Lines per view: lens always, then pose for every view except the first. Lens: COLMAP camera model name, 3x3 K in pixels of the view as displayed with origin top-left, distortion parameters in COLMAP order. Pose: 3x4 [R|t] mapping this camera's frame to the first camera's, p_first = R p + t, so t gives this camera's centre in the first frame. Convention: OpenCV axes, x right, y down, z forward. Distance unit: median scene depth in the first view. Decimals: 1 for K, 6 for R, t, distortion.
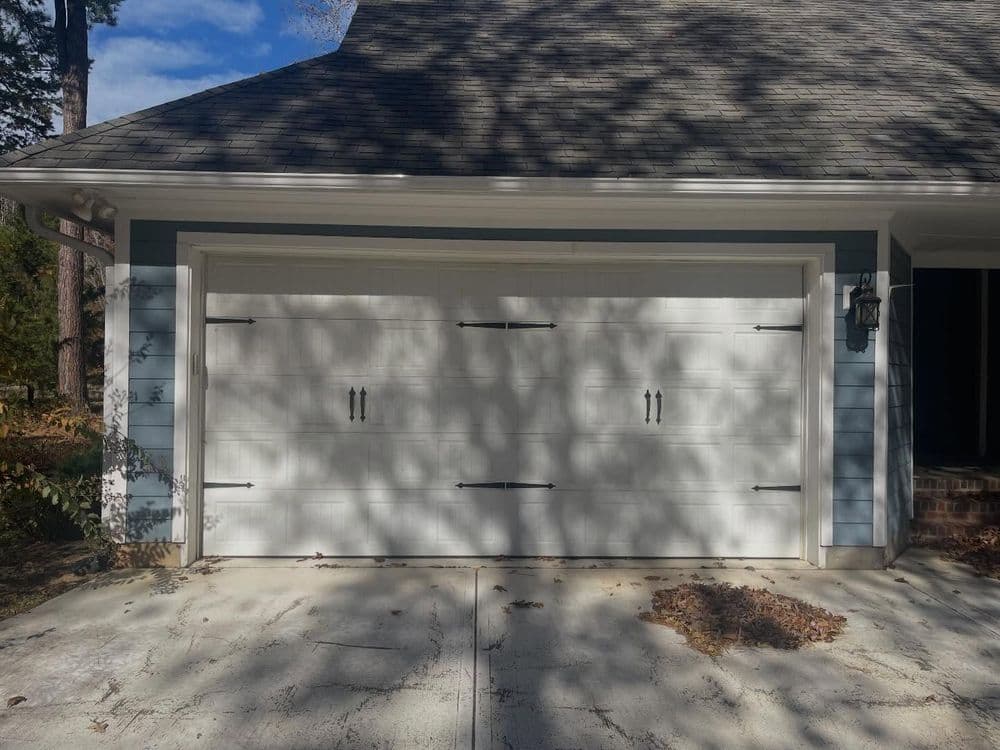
lens RADIAL K [[768.9, 0, 494.8], [0, 768.9, 375.1], [0, 0, 1]] dist [0.006773, -0.005822]
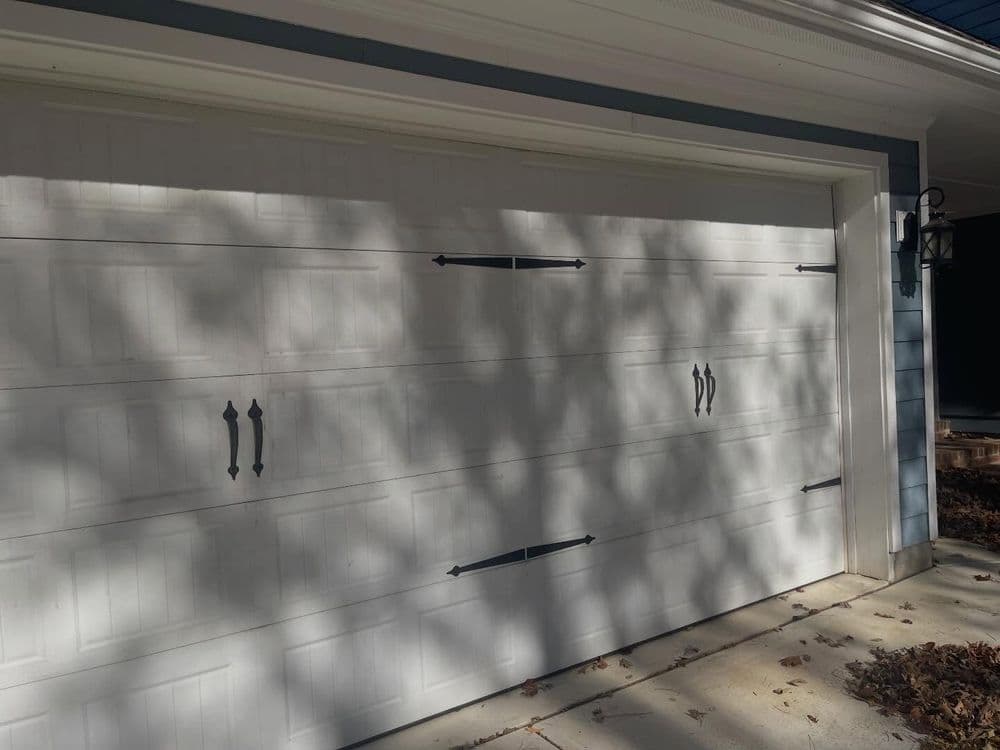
lens RADIAL K [[768.9, 0, 494.8], [0, 768.9, 375.1], [0, 0, 1]] dist [0.006773, -0.005822]
pose [[0.843454, -0.072525, 0.532284, -0.290614], [0.056635, 0.997328, 0.046145, -0.011169], [-0.534208, -0.008775, 0.845307, 0.547181]]
